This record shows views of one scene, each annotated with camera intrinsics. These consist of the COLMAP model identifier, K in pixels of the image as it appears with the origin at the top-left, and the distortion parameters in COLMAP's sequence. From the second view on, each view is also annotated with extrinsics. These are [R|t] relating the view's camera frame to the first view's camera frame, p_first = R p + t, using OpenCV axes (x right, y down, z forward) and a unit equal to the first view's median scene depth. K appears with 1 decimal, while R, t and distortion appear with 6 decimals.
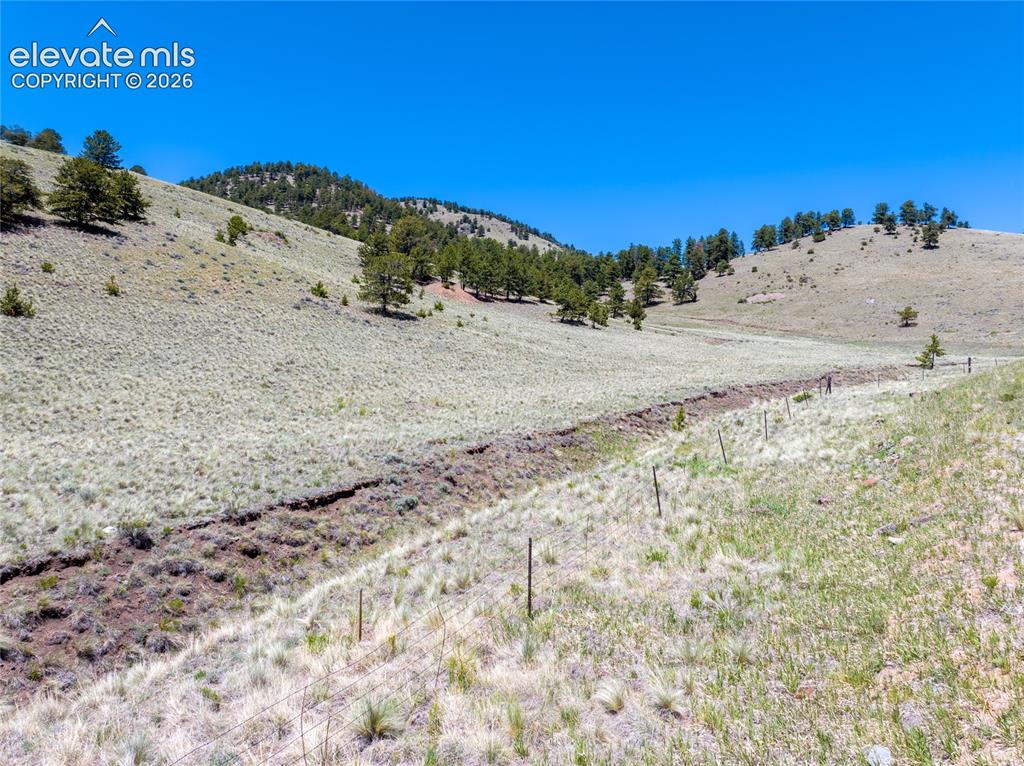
lens RADIAL K [[727.3, 0, 513.6], [0, 727.3, 382.8], [0, 0, 1]] dist [-0.048767, 0.025369]
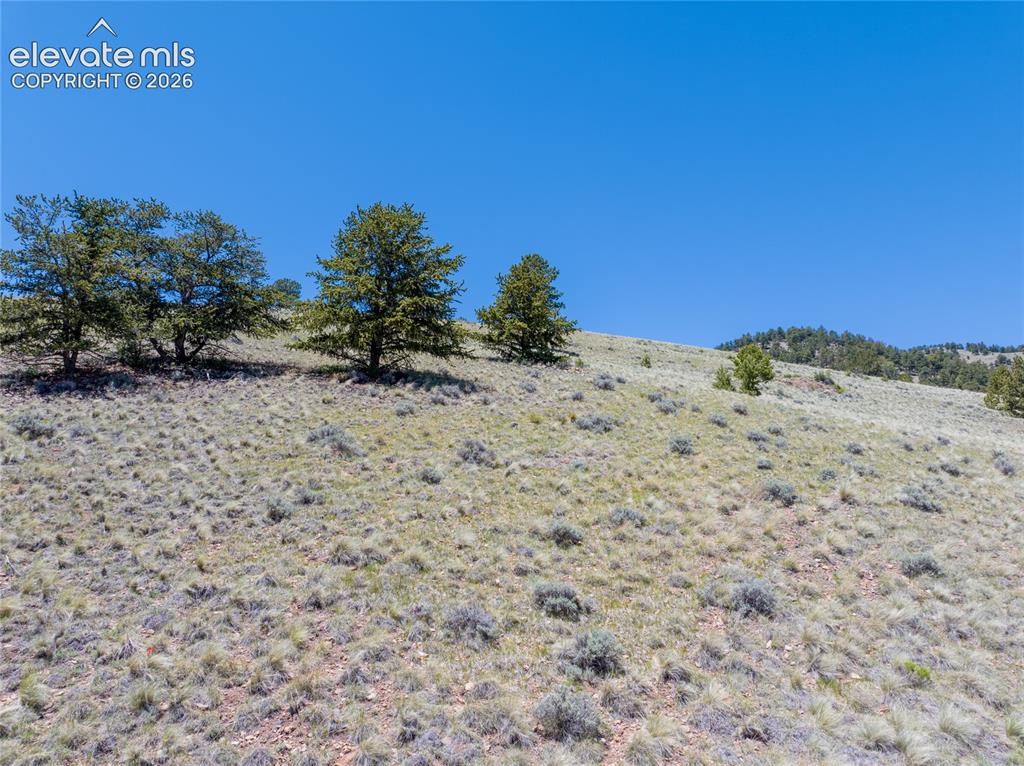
lens RADIAL K [[727.3, 0, 512.9], [0, 727.3, 383.0], [0, 0, 1]] dist [-0.048767, 0.025369]
pose [[0.788239, -0.148386, -0.597211, -0.040342], [0.000843, 0.970751, -0.240086, -0.015413], [0.615368, 0.188742, 0.765309, 0.095858]]
